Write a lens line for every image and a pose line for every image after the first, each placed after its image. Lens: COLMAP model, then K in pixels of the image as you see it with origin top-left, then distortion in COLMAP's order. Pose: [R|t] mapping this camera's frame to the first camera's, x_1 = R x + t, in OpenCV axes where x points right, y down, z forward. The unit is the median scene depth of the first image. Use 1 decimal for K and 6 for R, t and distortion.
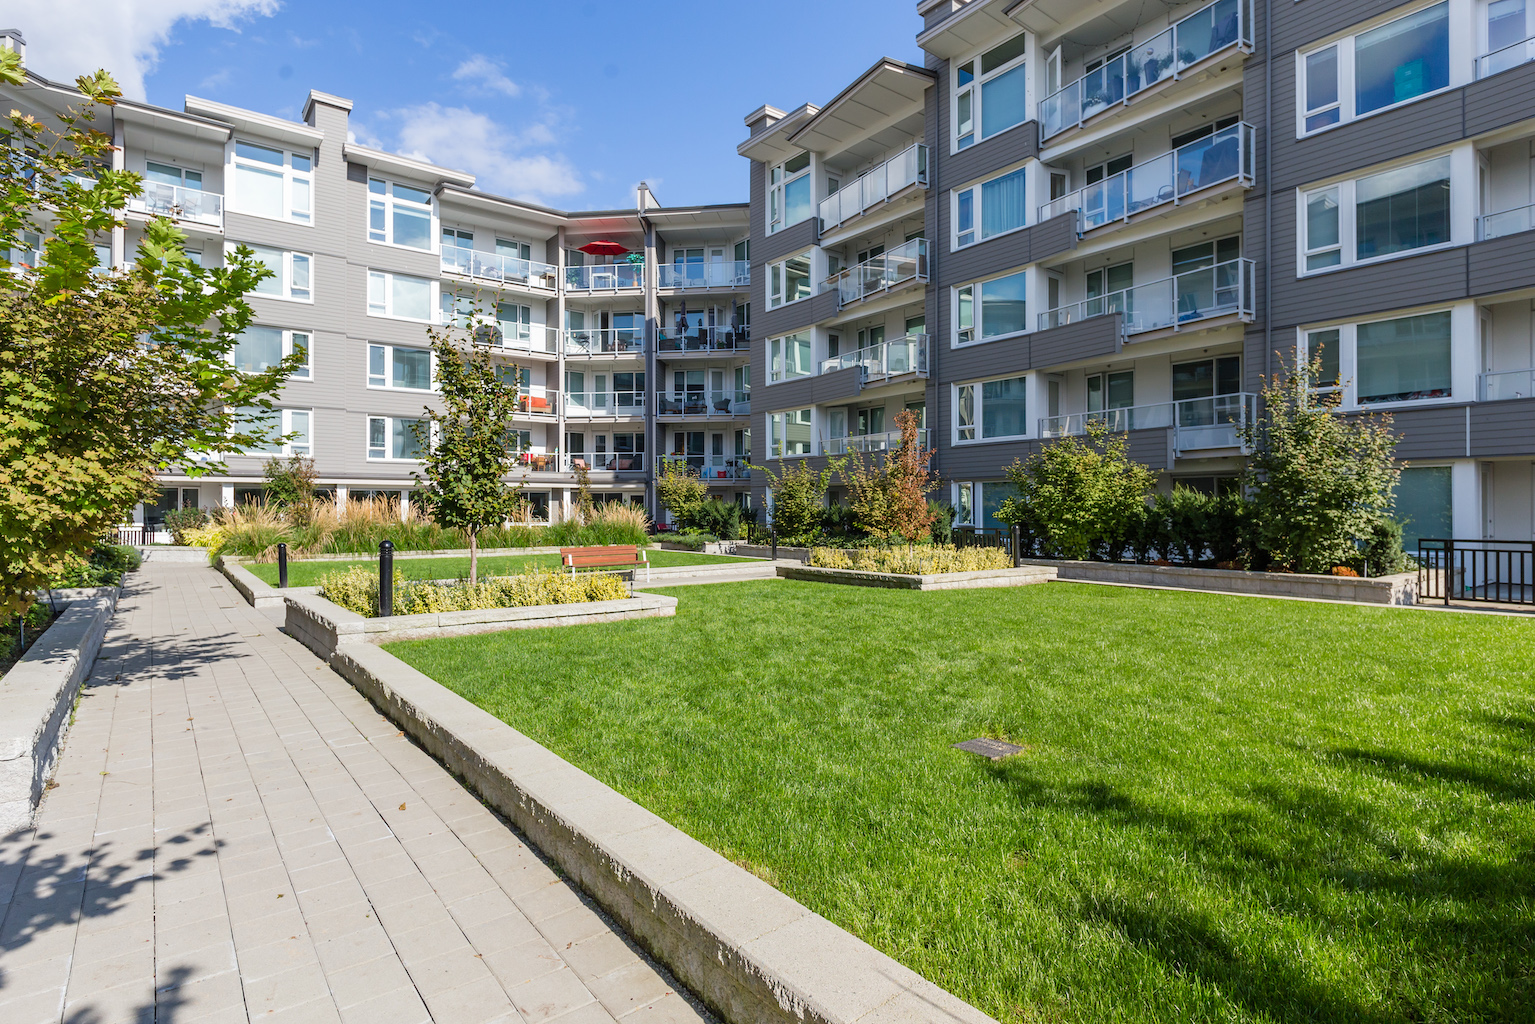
lens RADIAL K [[790.8, 0, 771.1], [0, 790.8, 512.9], [0, 0, 1]] dist [0.003330, -0.003204]
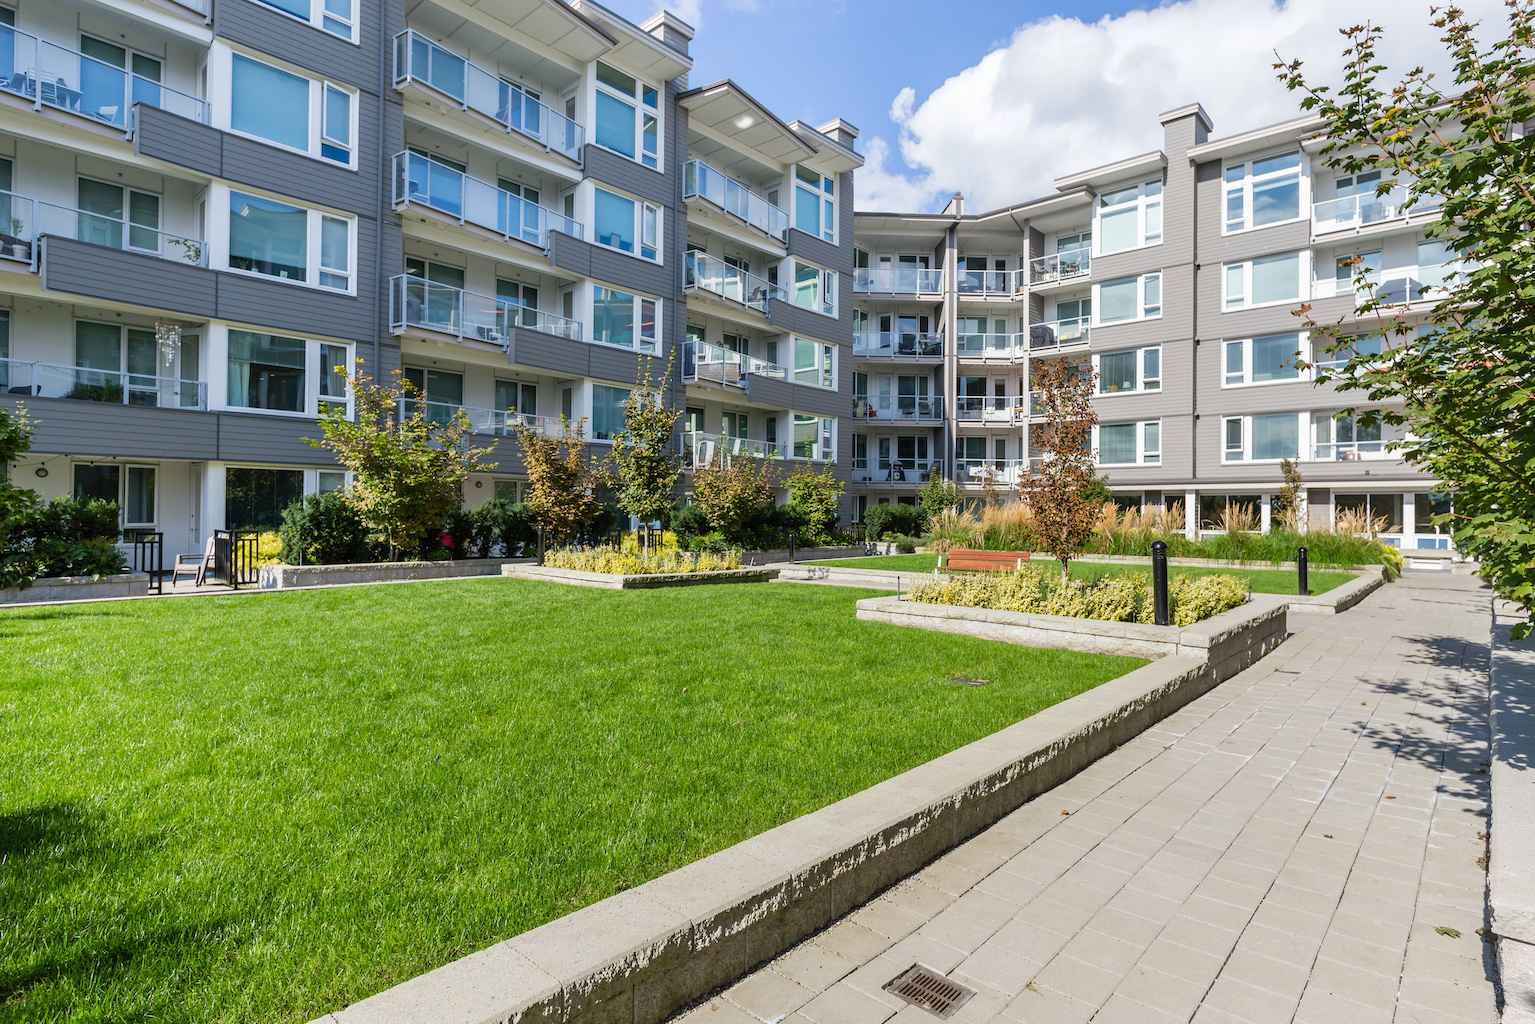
lens RADIAL K [[790.8, 0, 768.4], [0, 790.8, 512.9], [0, 0, 1]] dist [0.003330, -0.003204]
pose [[0.169686, 0.002473, -0.985495, 0.331746], [-0.013025, 0.999915, 0.000267, -0.000072], [0.985412, 0.012791, 0.169703, 0.286433]]
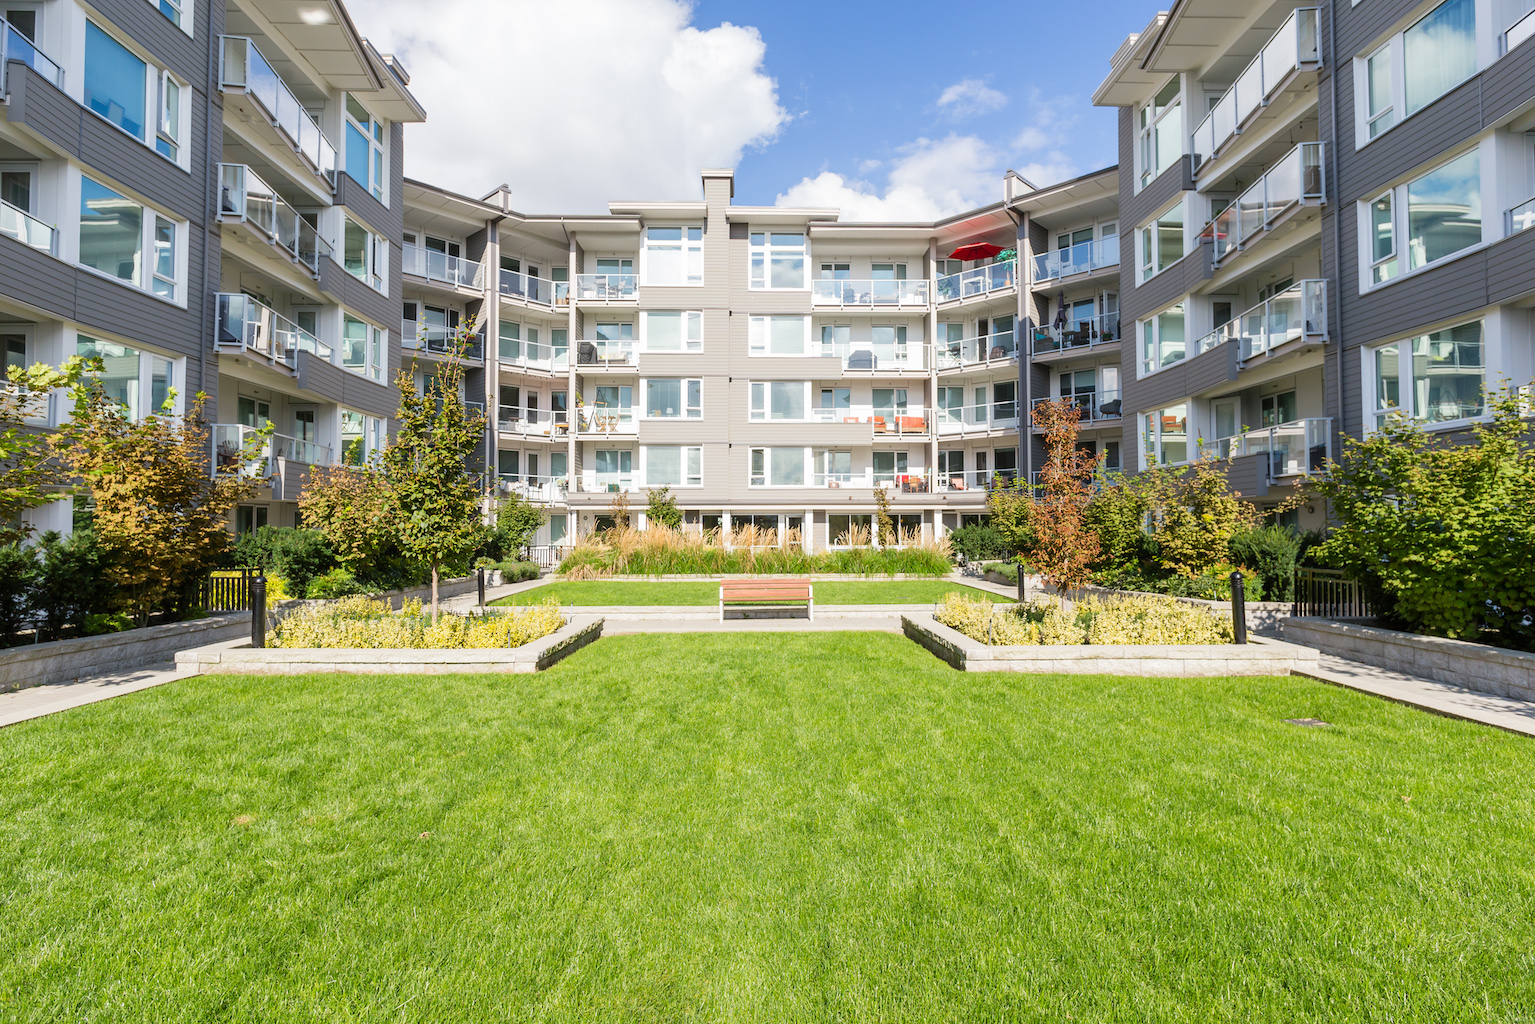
lens RADIAL K [[790.8, 0, 770.7], [0, 790.8, 508.5], [0, 0, 1]] dist [0.003330, -0.003204]
pose [[0.800027, -0.014495, -0.599789, 0.167872], [-0.002596, 0.999615, -0.027619, -0.006692], [0.599958, 0.023653, 0.799681, 0.134478]]
